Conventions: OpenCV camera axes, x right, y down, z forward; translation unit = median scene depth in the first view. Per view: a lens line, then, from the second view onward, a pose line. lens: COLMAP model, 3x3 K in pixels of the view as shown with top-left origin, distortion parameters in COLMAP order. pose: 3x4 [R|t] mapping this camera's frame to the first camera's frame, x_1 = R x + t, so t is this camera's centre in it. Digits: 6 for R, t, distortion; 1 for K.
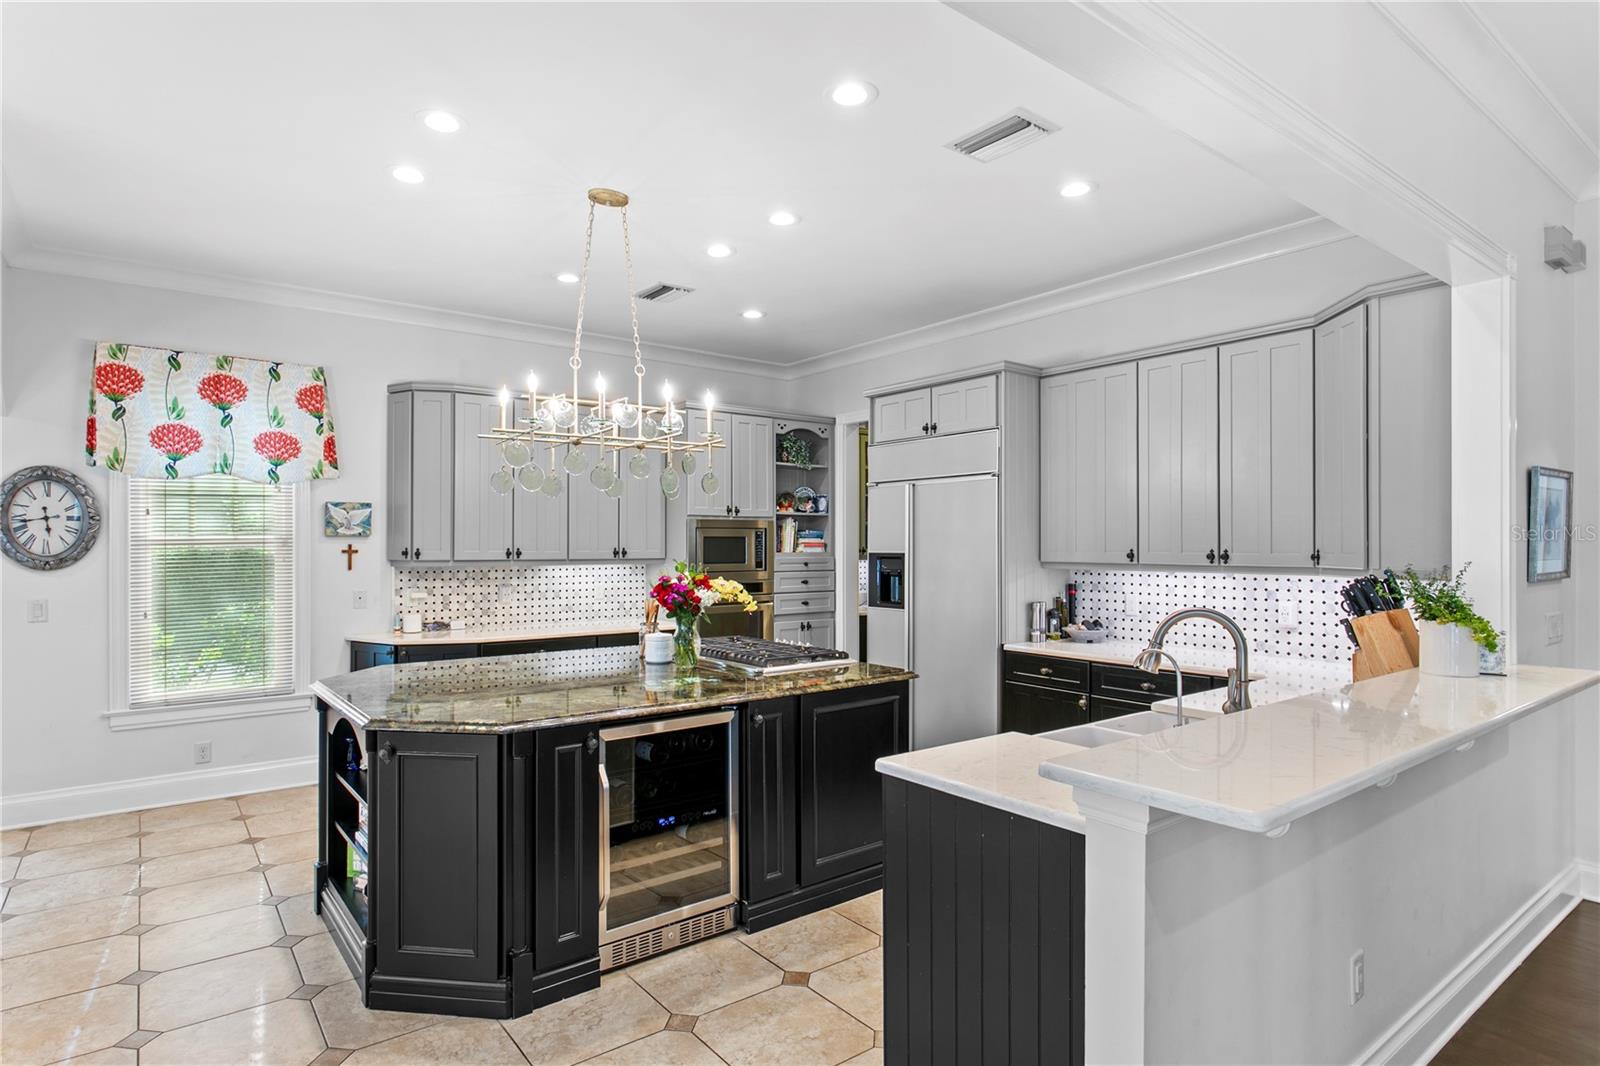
lens RADIAL K [[841.9, 0, 777.1], [0, 841.9, 540.6], [0, 0, 1]] dist [0.005840, 0.000570]
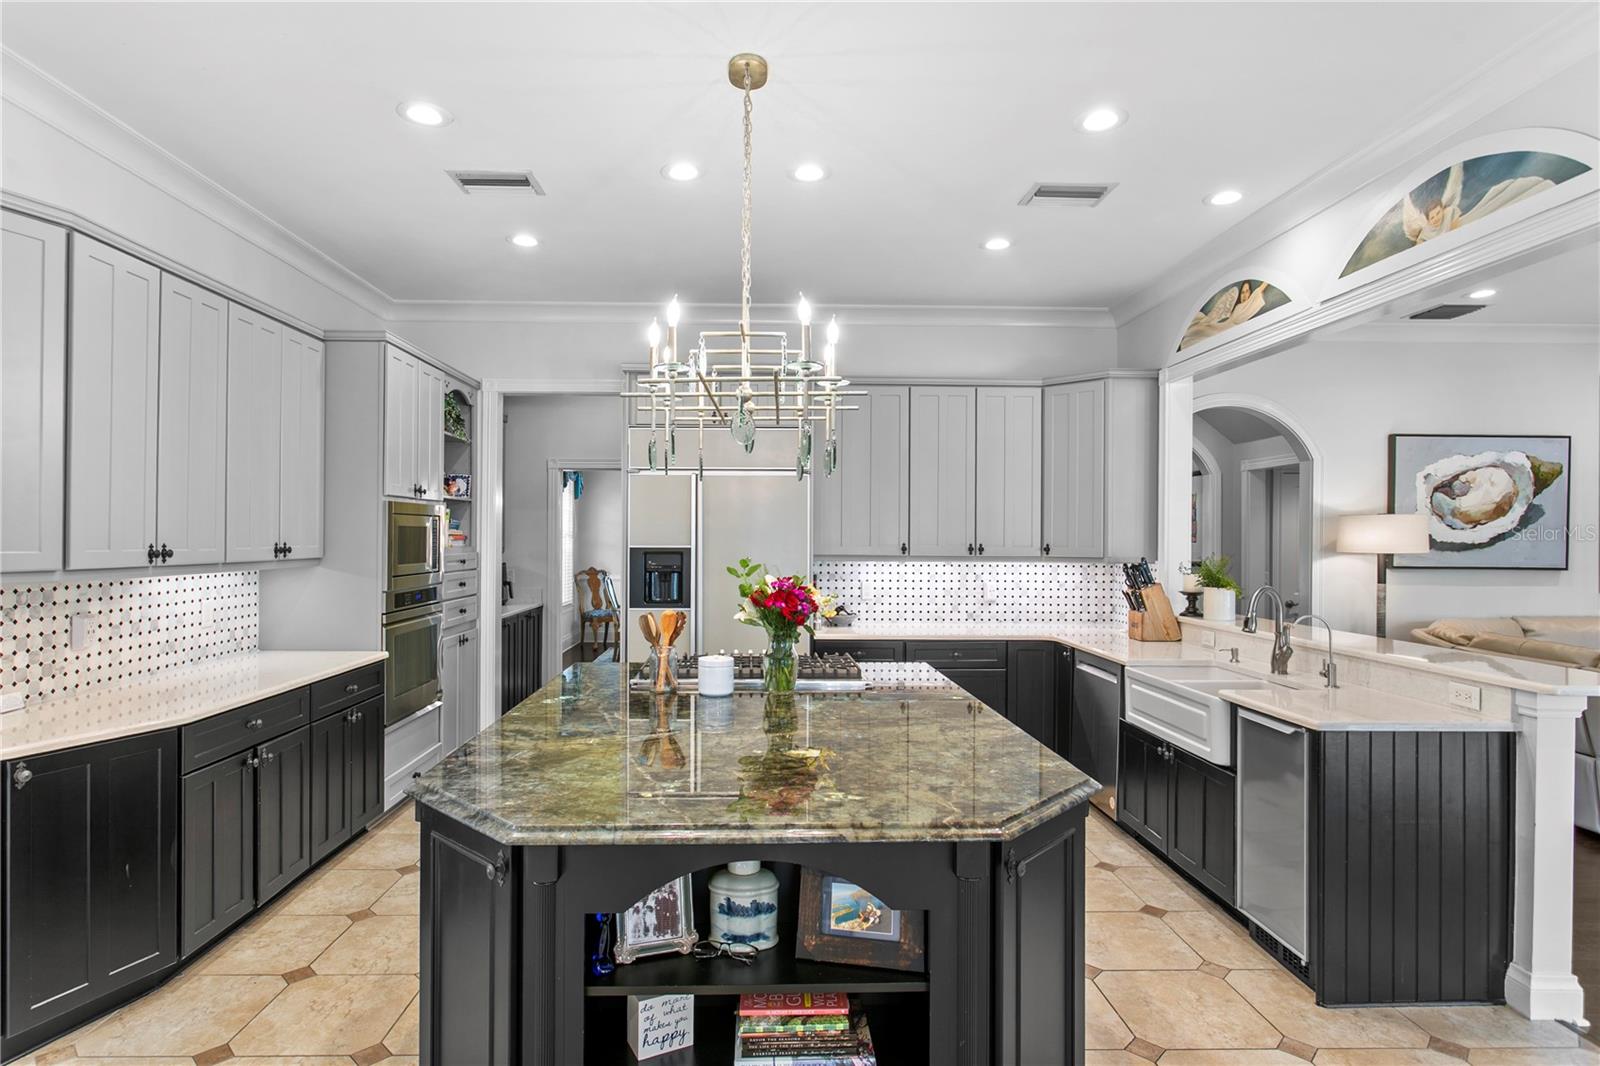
lens RADIAL K [[837.5, 0, 763.4], [0, 837.5, 537.7], [0, 0, 1]] dist [0.001945, 0.003142]
pose [[0.594489, 0.001287, 0.804103, -0.540165], [-0.009276, 0.999943, 0.005258, -0.002041], [-0.804050, -0.010585, 0.594467, 0.378519]]
